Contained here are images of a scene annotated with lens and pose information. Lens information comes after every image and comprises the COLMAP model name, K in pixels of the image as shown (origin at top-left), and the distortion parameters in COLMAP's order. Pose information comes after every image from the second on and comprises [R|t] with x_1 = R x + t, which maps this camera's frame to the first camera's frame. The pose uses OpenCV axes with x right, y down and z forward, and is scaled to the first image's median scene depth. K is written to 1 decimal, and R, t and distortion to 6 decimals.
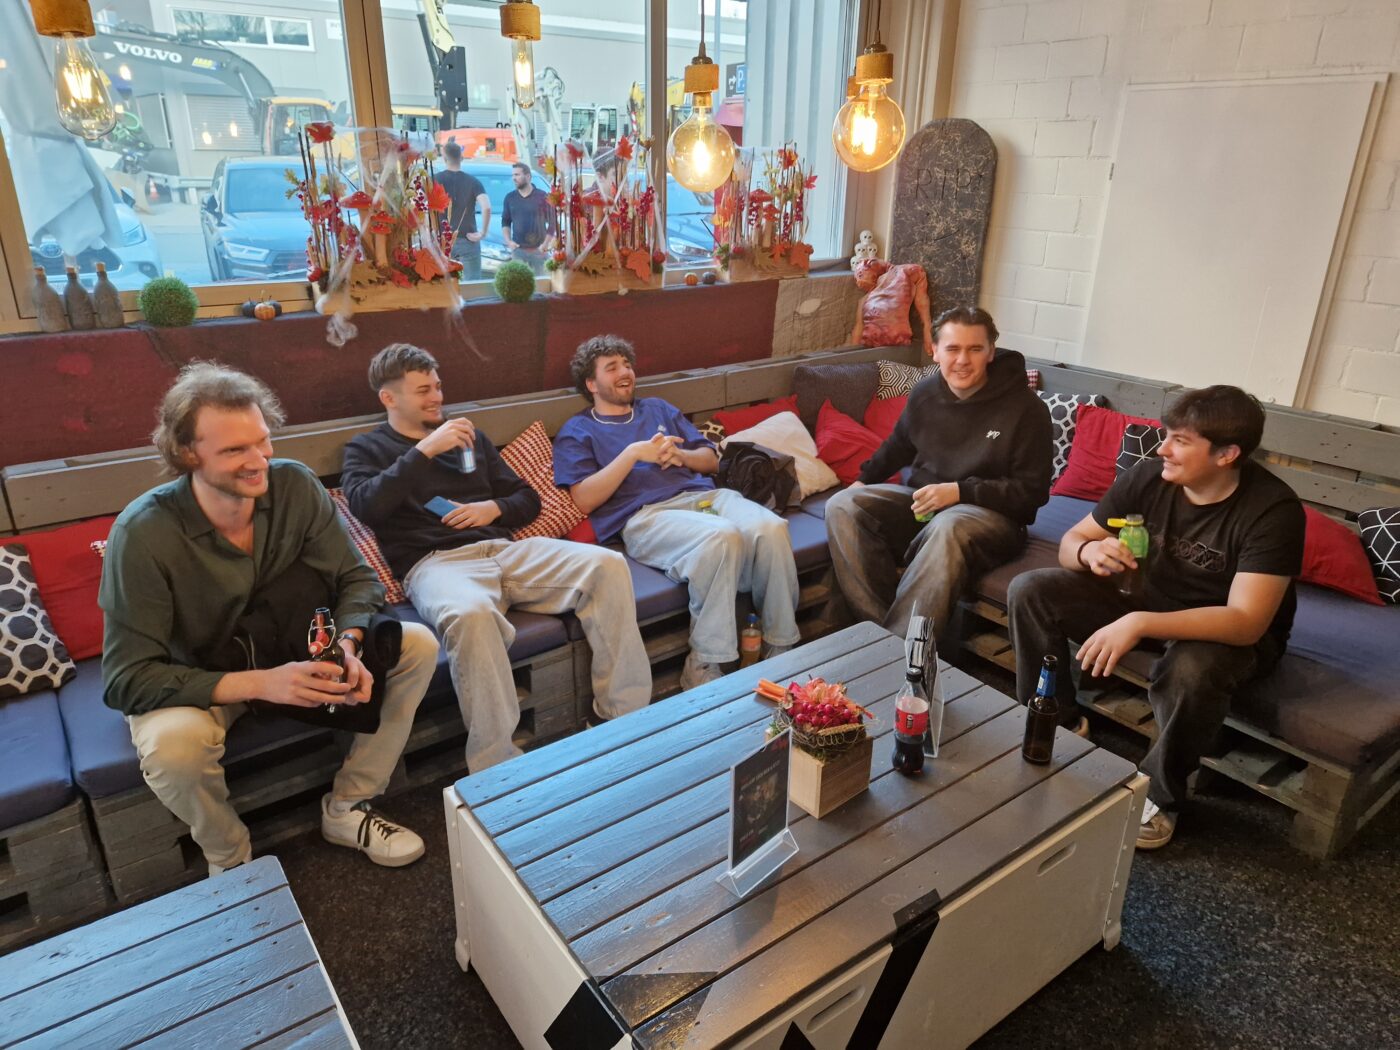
lens RADIAL K [[930.4, 0, 697.9], [0, 930.4, 533.8], [0, 0, 1]] dist [0.033010, -0.028654]
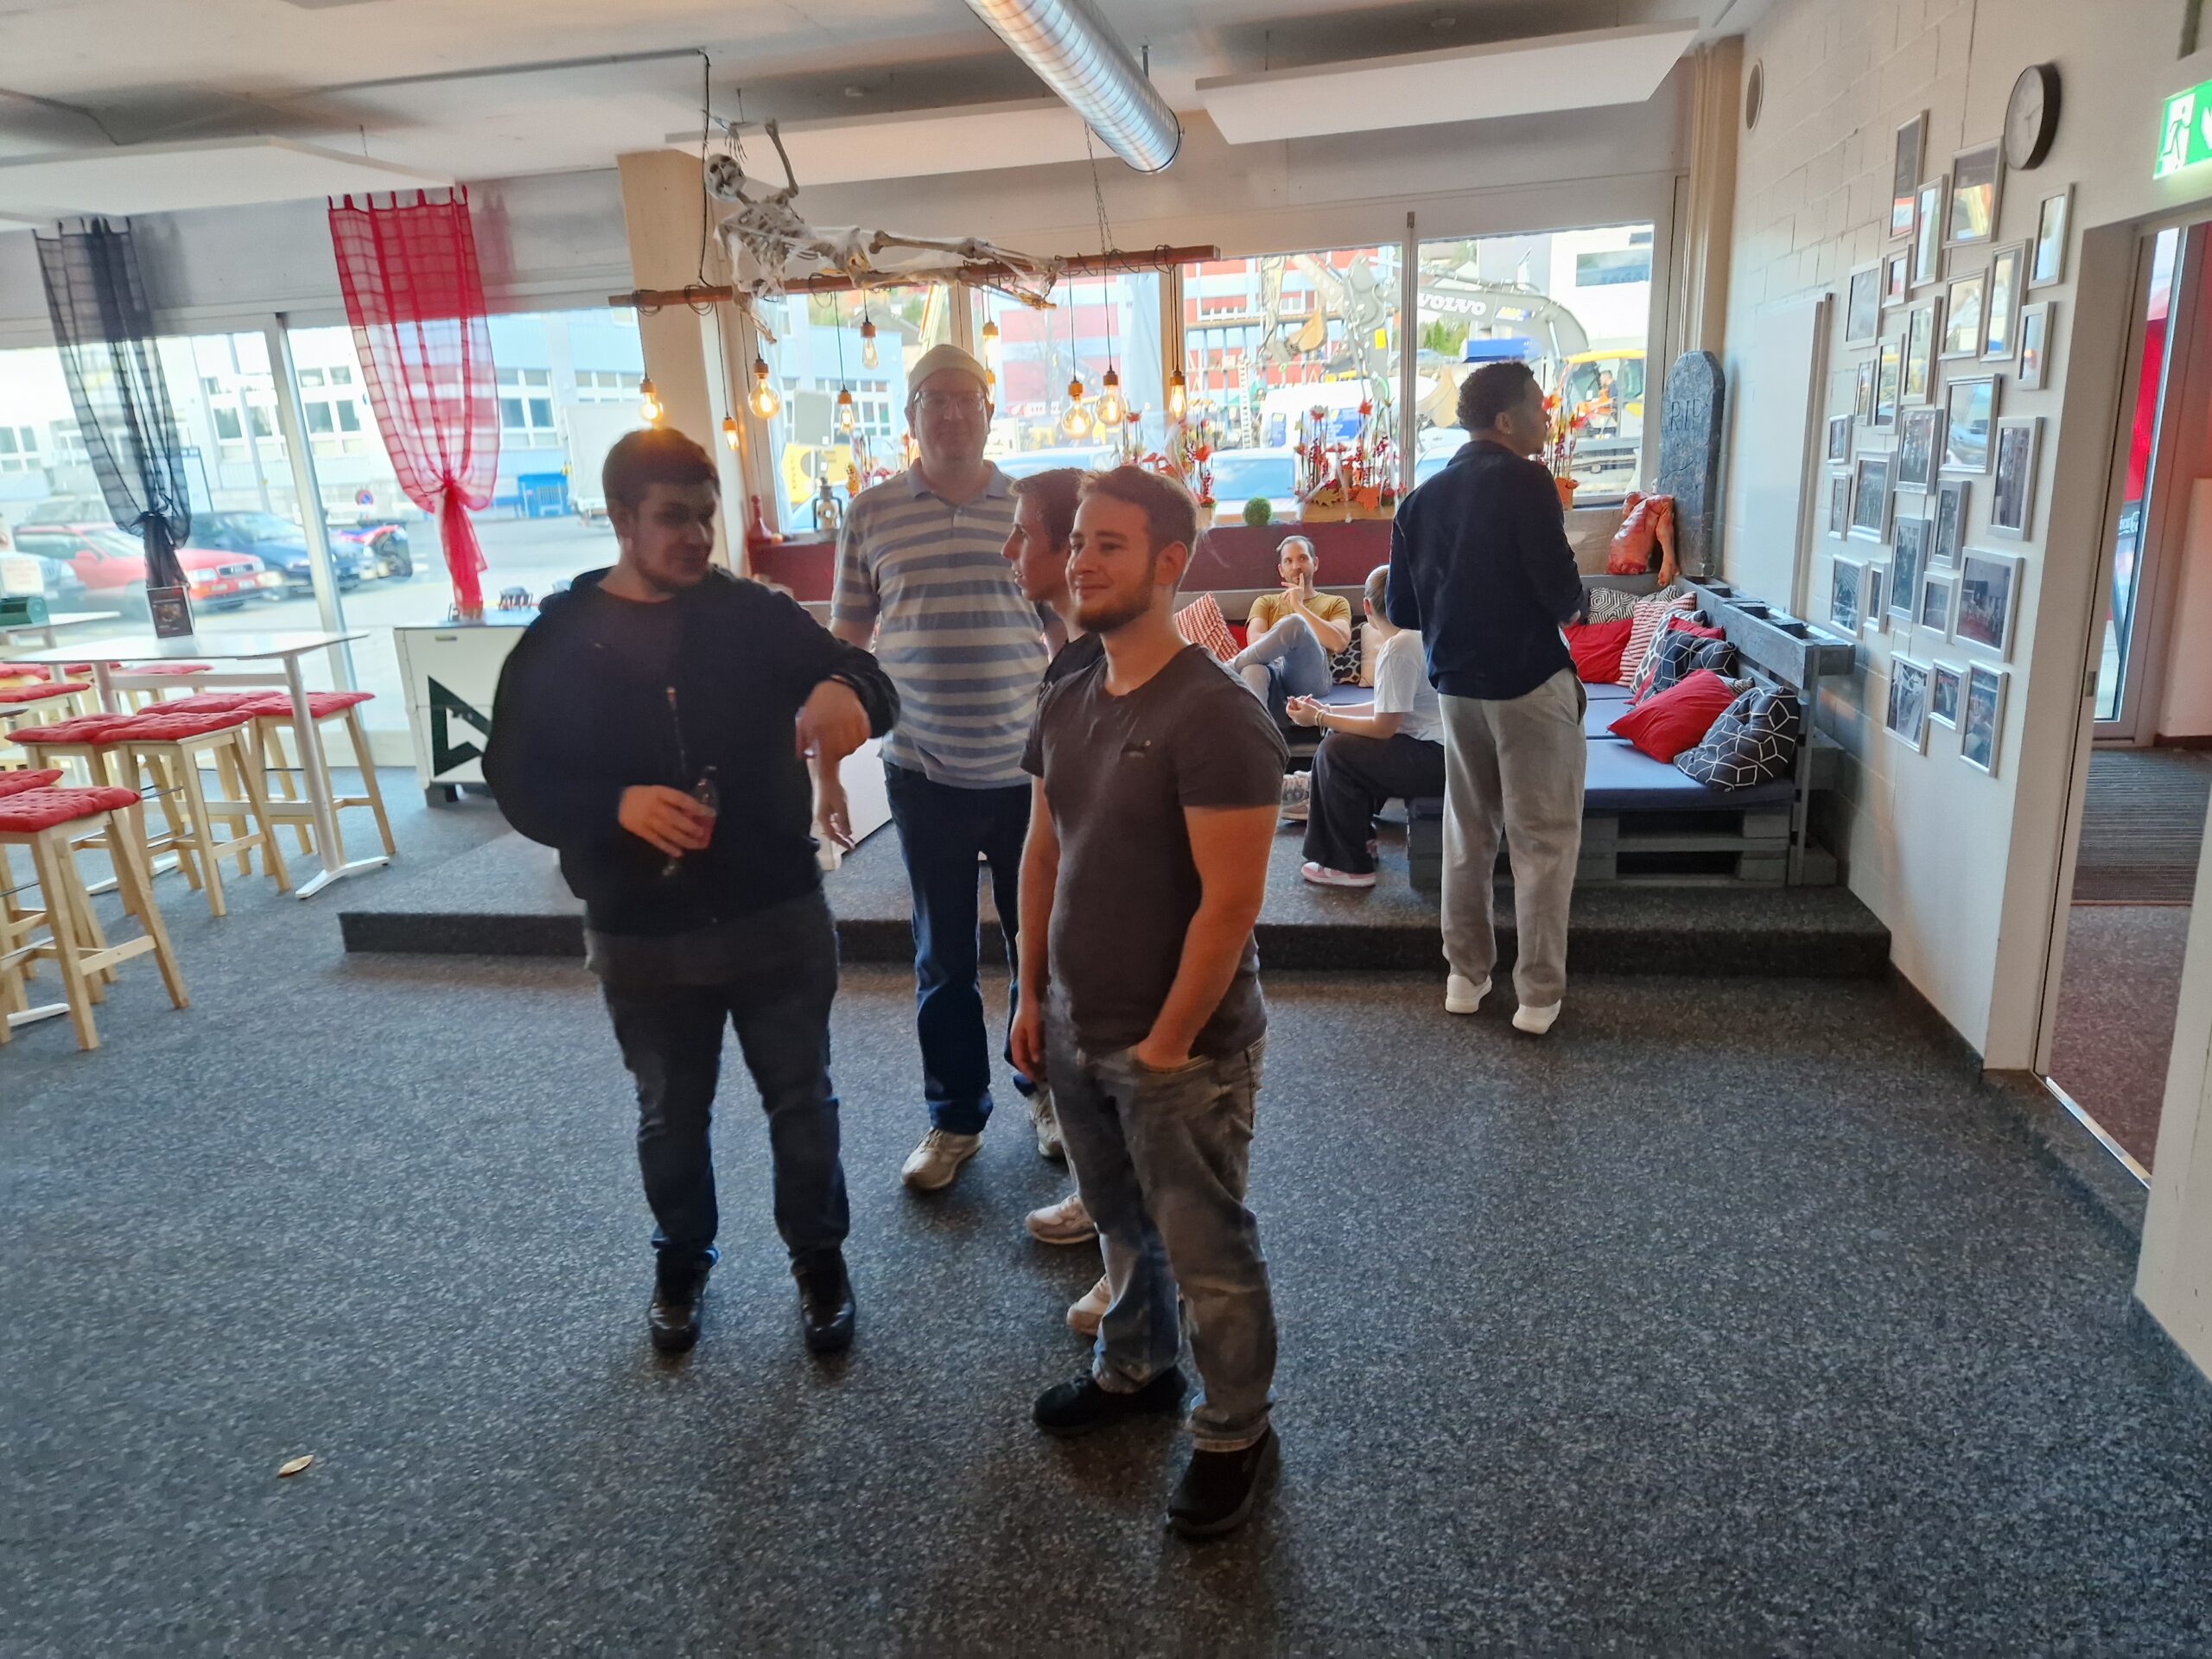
lens RADIAL K [[1470.1, 0, 1107.2], [0, 1470.1, 836.9], [0, 0, 1]] dist [0.033010, -0.028654]
pose [[0.683571, 0.139802, -0.716370, 1.159222], [-0.216217, 0.976217, -0.015805, 0.248002], [0.697123, 0.165695, 0.697541, -0.505516]]
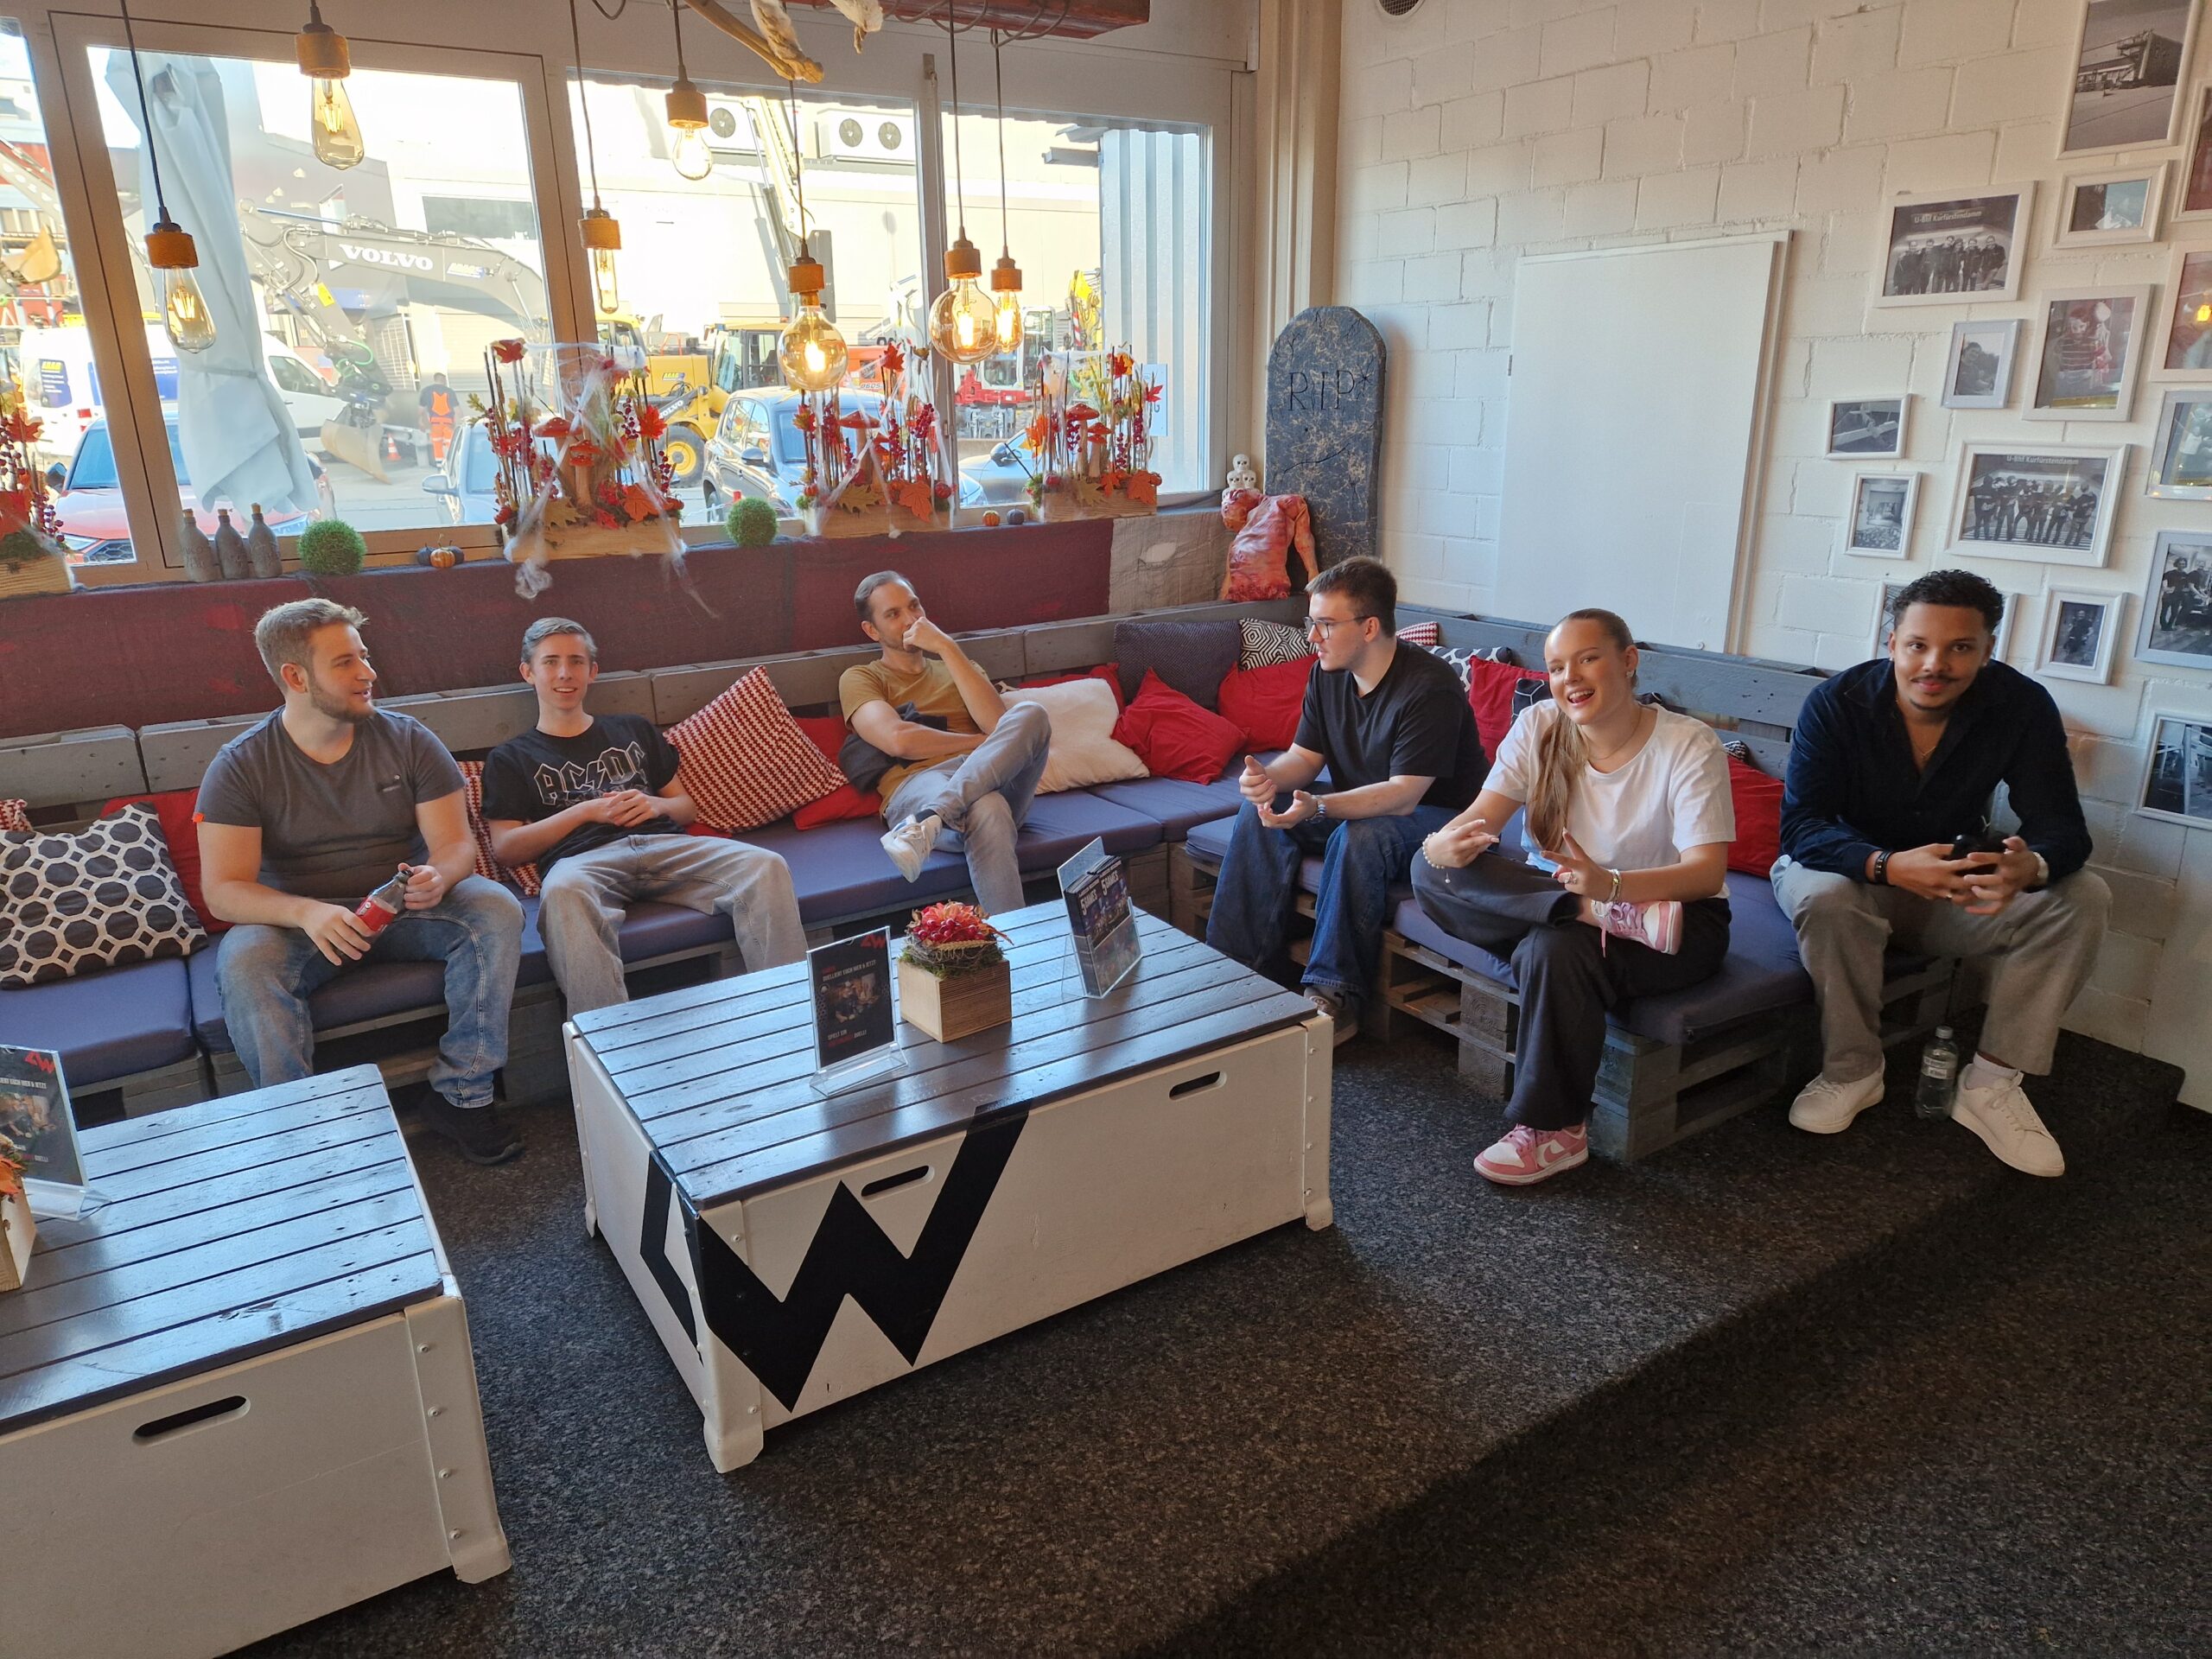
lens RADIAL K [[1470.1, 0, 1102.9], [0, 1470.1, 874.9], [0, 0, 1]] dist [0.033010, -0.028654]
pose [[0.996954, -0.008497, -0.077529, 0.195198], [0.003879, 0.998219, -0.059534, 0.108534], [0.077897, 0.059052, 0.995211, -0.225169]]
